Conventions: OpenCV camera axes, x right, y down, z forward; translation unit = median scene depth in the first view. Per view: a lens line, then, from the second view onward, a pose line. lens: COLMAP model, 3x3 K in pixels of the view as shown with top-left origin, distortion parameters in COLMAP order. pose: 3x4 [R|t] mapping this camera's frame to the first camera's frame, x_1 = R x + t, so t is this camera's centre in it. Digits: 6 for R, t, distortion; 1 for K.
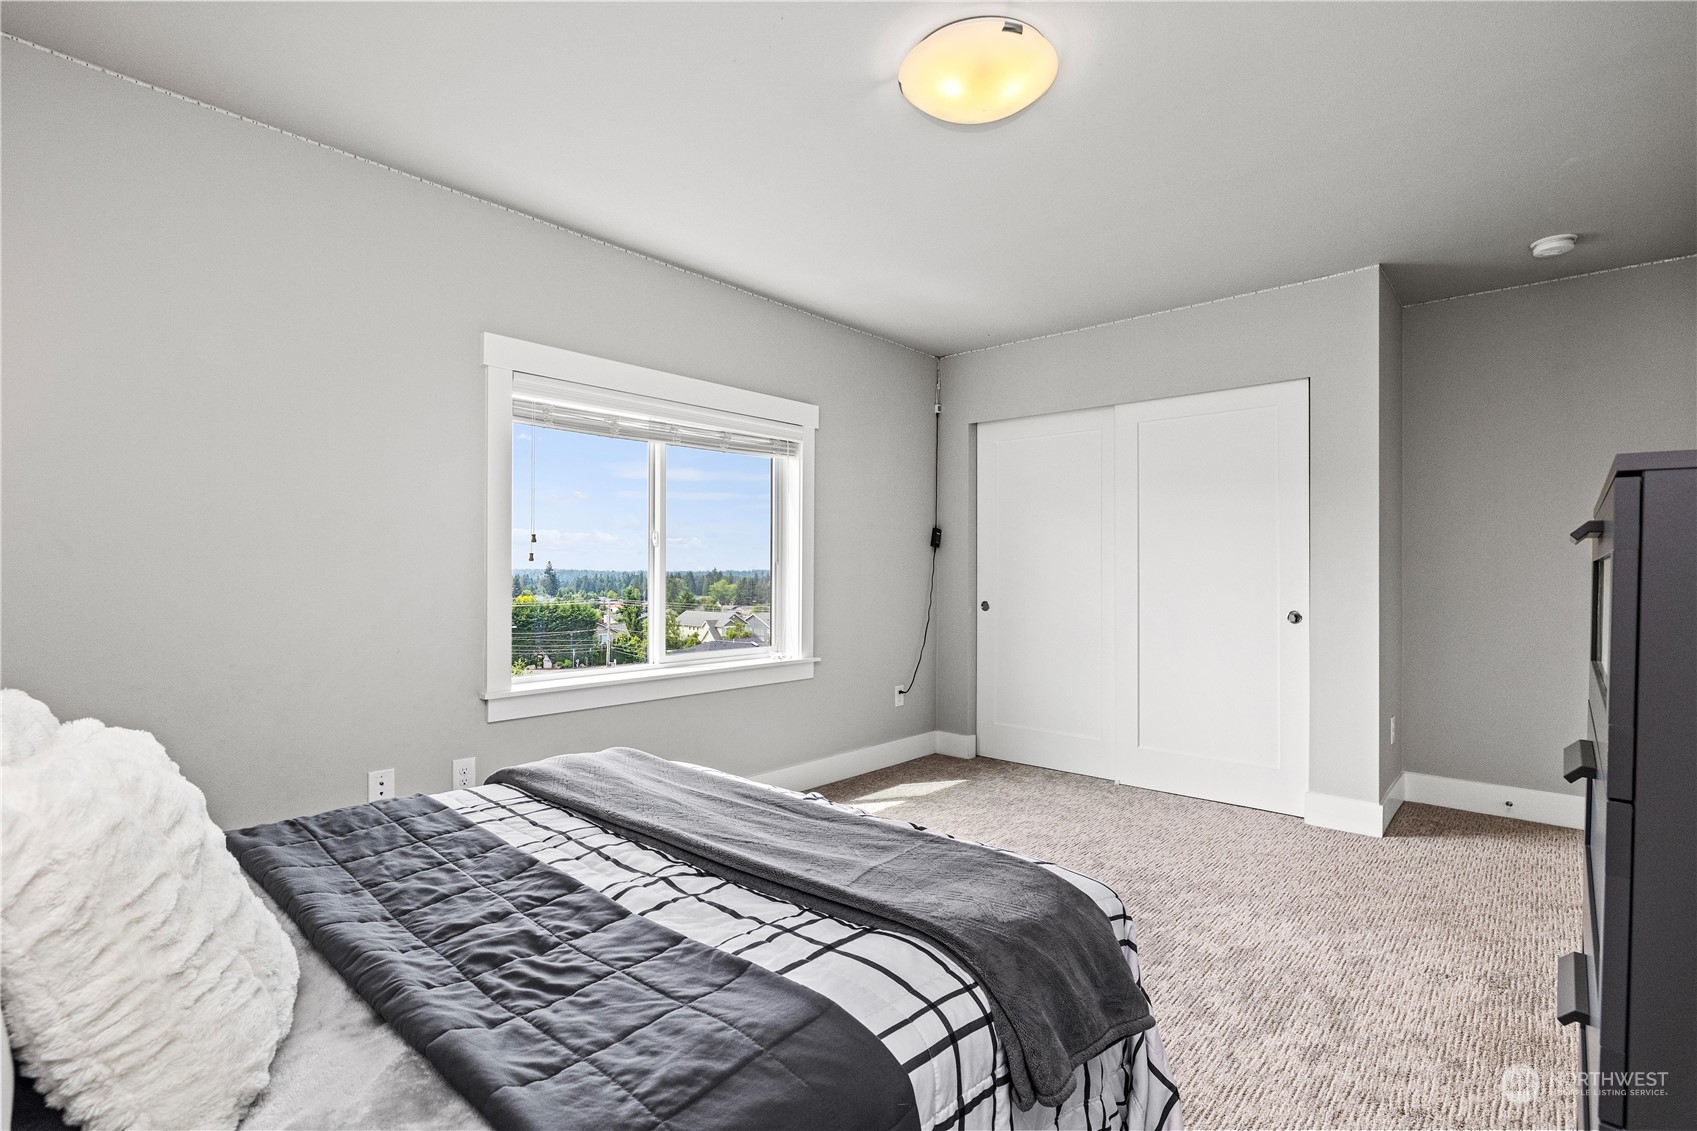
lens RADIAL K [[802.4, 0, 842.4], [0, 802.4, 579.0], [0, 0, 1]] dist [-0.002532, -0.000636]
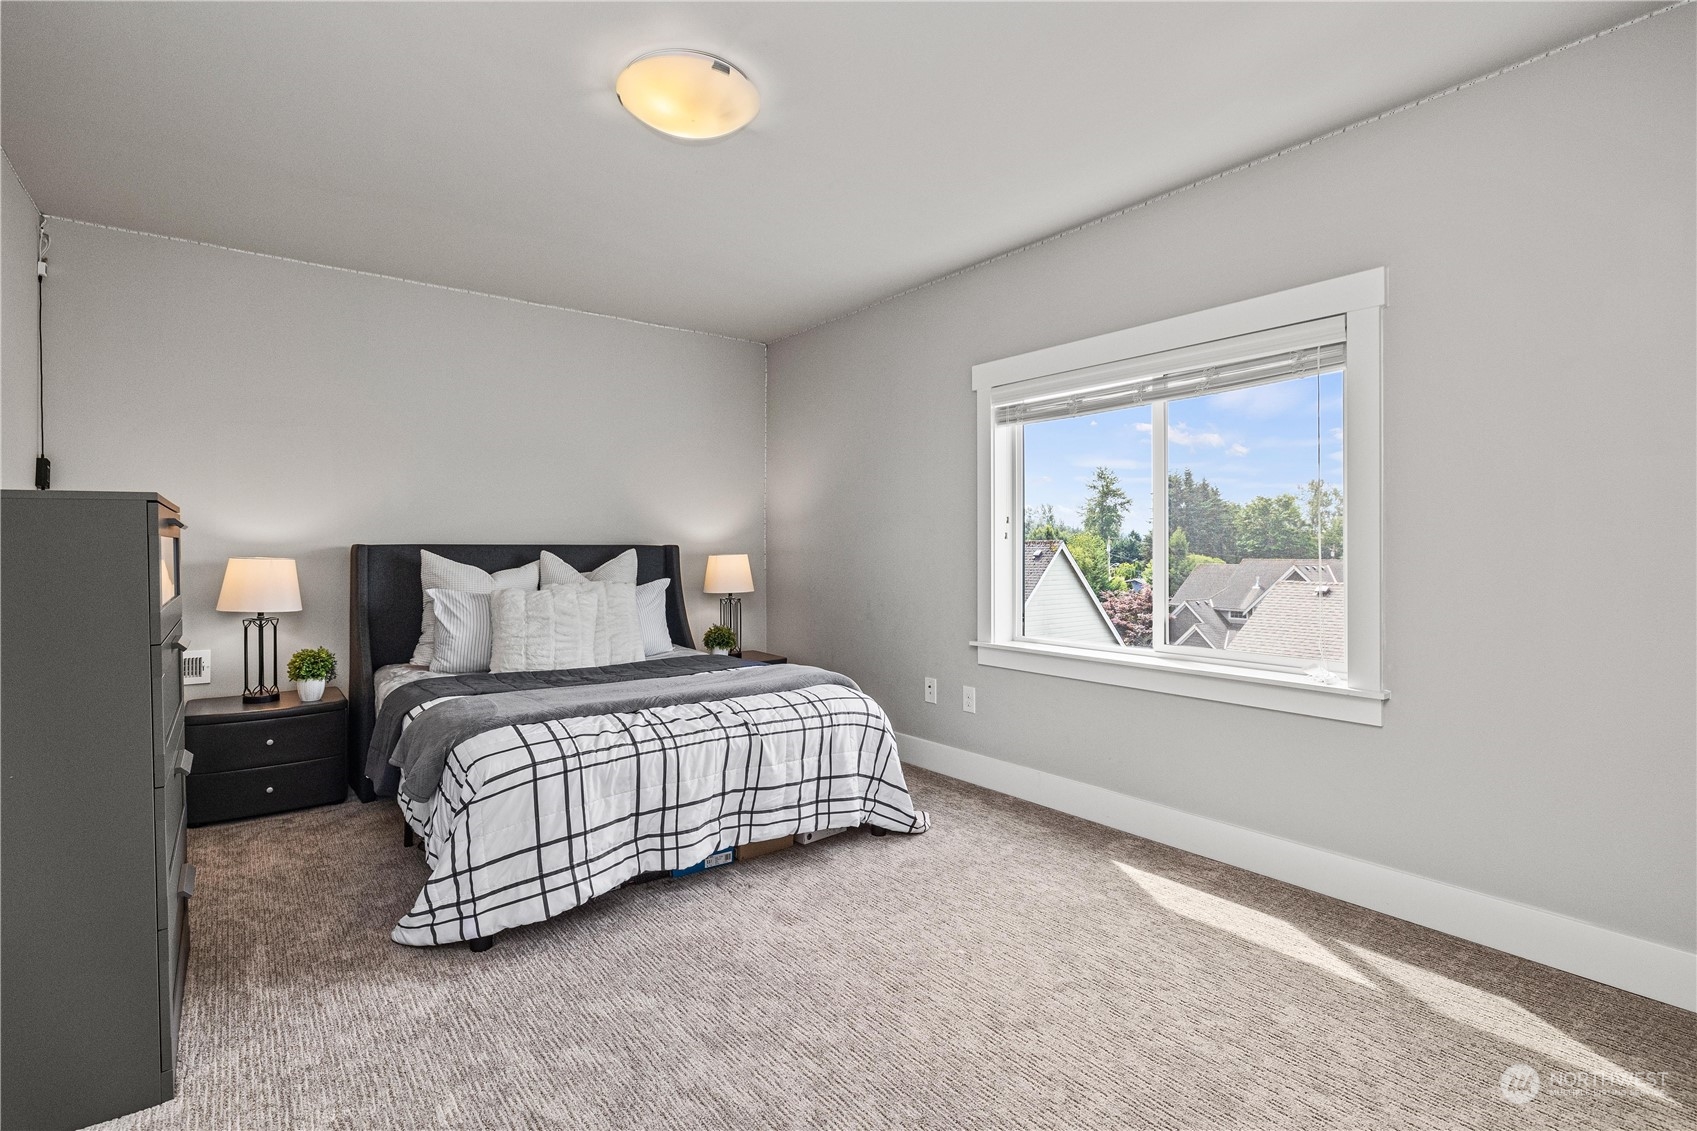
lens RADIAL K [[802.4, 0, 840.9], [0, 802.4, 555.0], [0, 0, 1]] dist [-0.002532, -0.000636]
pose [[-0.181323, 0.005202, -0.983410, 0.651148], [-0.008450, 0.999941, 0.006848, -0.004043], [0.983387, 0.009552, -0.181268, 0.753064]]
